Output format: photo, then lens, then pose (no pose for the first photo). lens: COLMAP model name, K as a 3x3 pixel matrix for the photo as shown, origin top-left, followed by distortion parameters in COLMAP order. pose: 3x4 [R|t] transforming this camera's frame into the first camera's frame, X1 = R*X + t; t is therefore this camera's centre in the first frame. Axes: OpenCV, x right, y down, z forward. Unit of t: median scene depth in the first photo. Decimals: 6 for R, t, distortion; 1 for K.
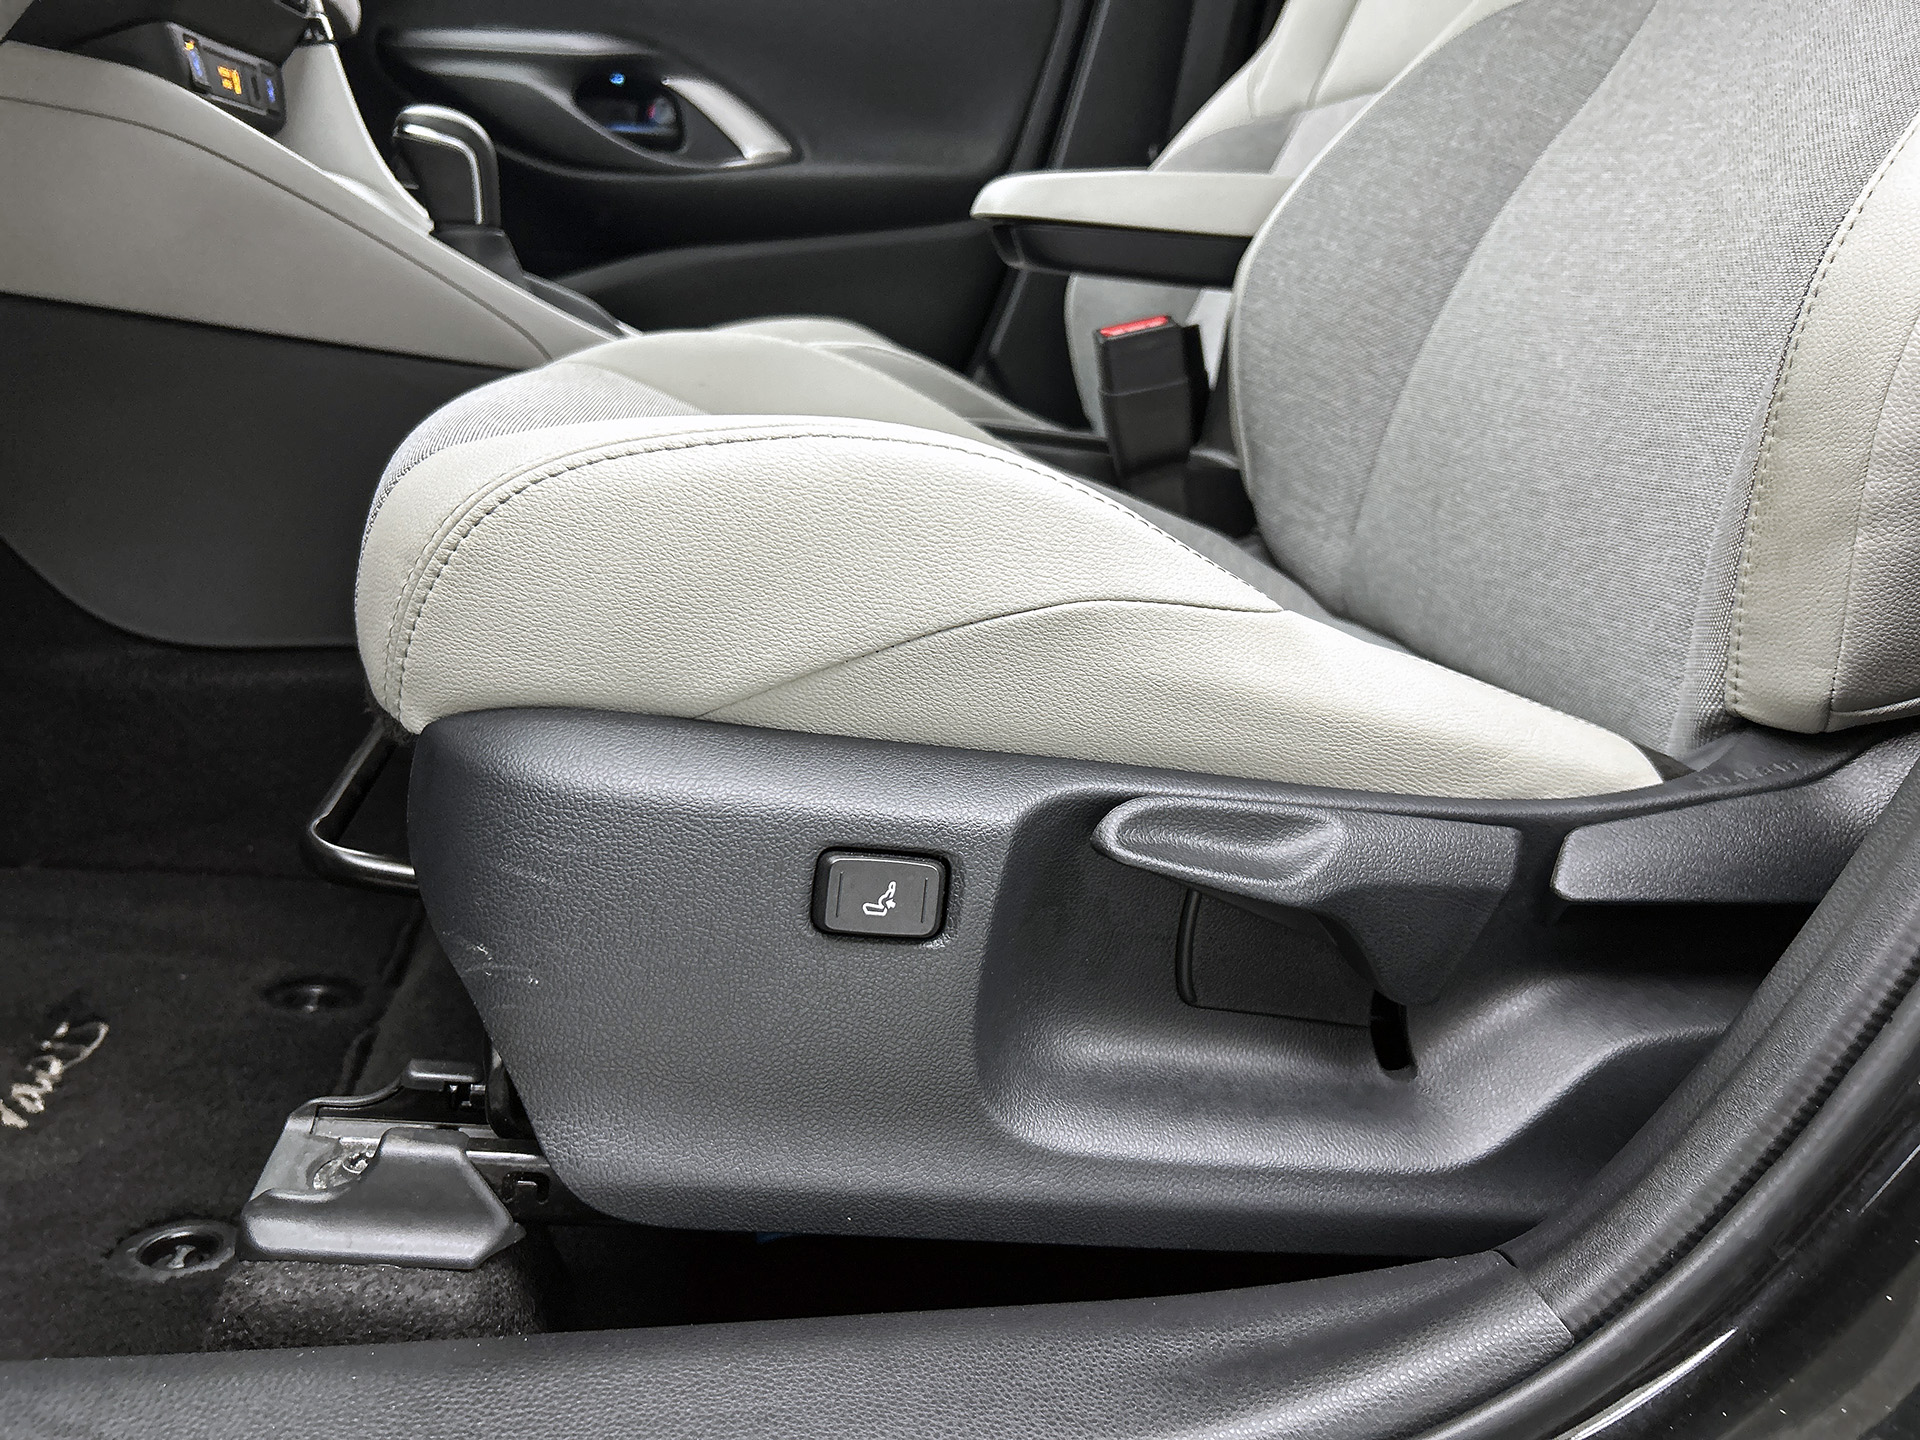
lens RADIAL K [[1453.2, 0, 959.1], [0, 1453.2, 725.5], [0, 0, 1]] dist [0.048820, -0.058483]
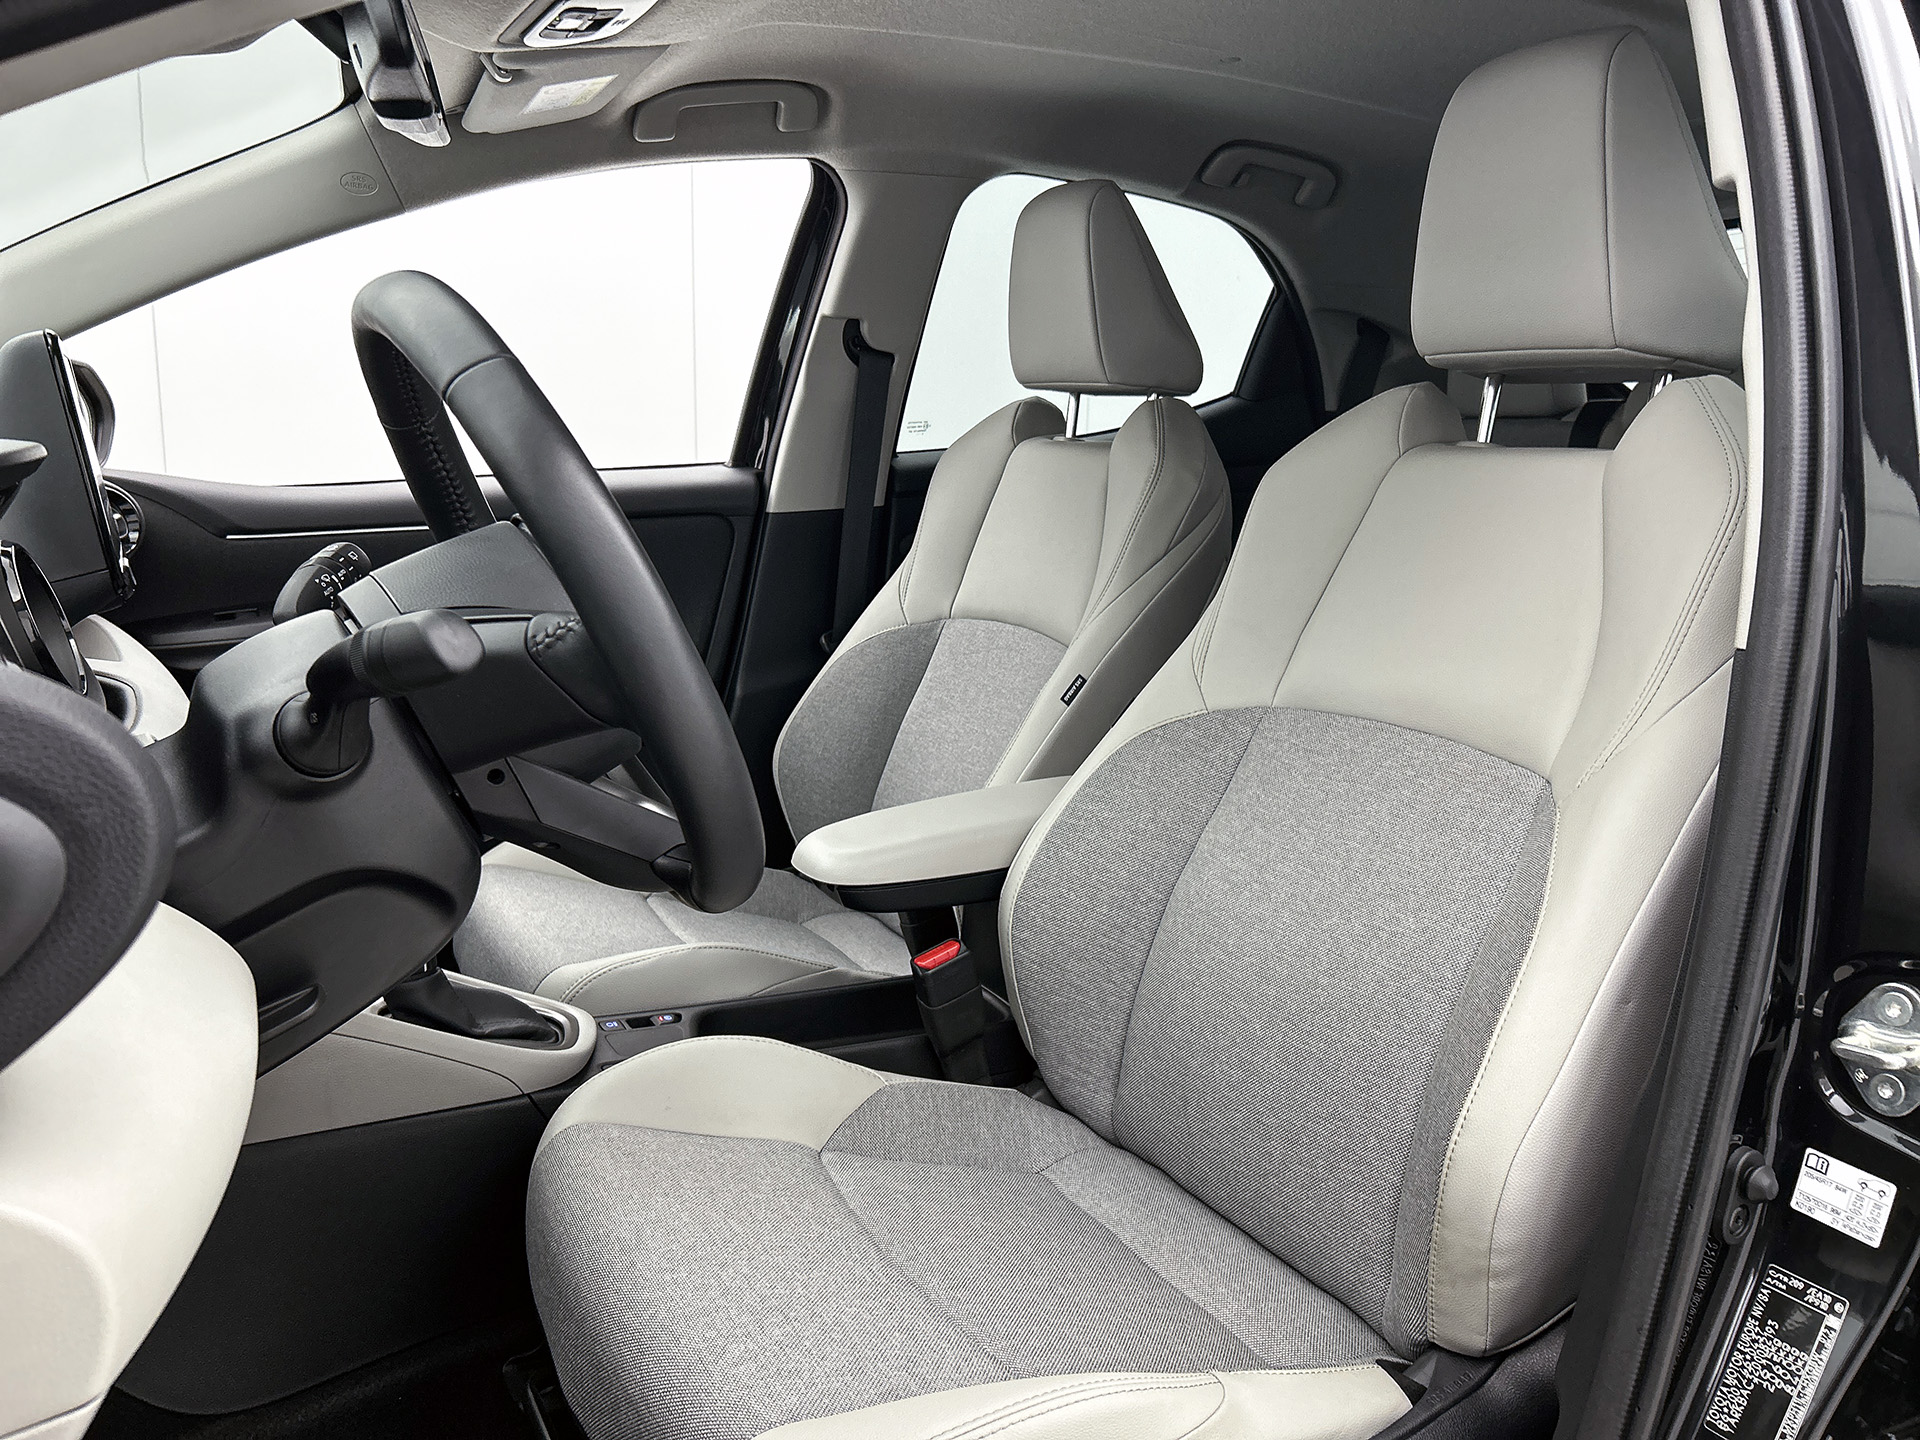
lens RADIAL K [[1453.2, 0, 969.9], [0, 1453.2, 723.2], [0, 0, 1]] dist [0.048820, -0.058483]
pose [[0.936020, -0.133593, 0.325605, -0.284625], [0.154105, 0.987327, -0.037913, -0.462669], [-0.316414, 0.085665, 0.944745, -0.337637]]
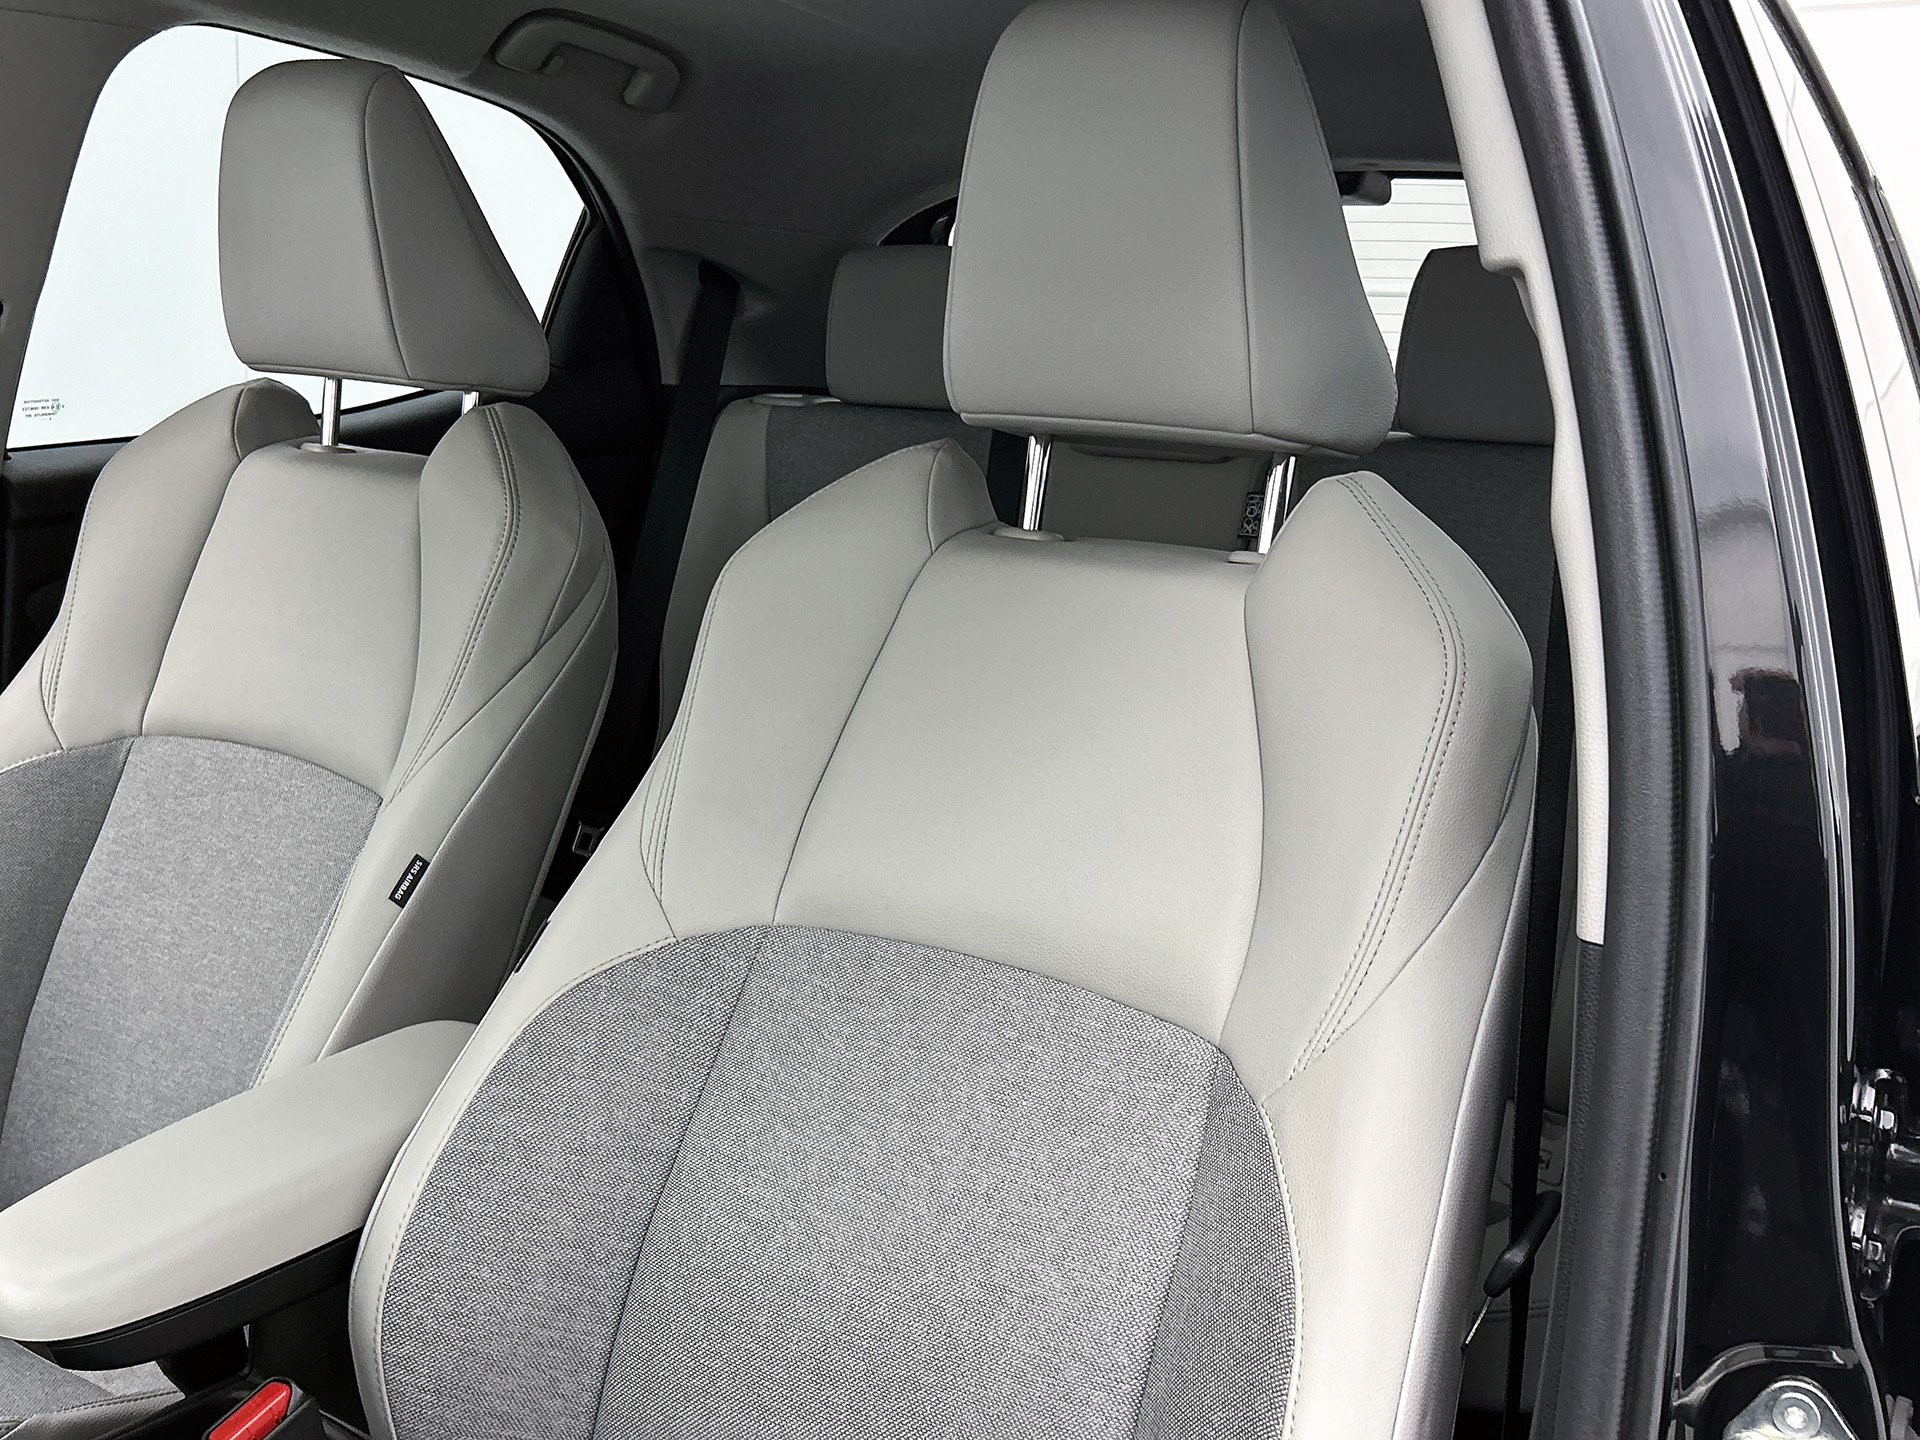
lens RADIAL K [[1813.3, 0, 961.3], [0, 1813.3, 701.0], [0, 0, 1]] dist [0.040715, 0.000000]
pose [[0.670572, -0.194885, 0.715788, -0.275275], [0.210416, 0.975217, 0.068395, -0.686959], [-0.711378, 0.104749, 0.694960, -0.004268]]
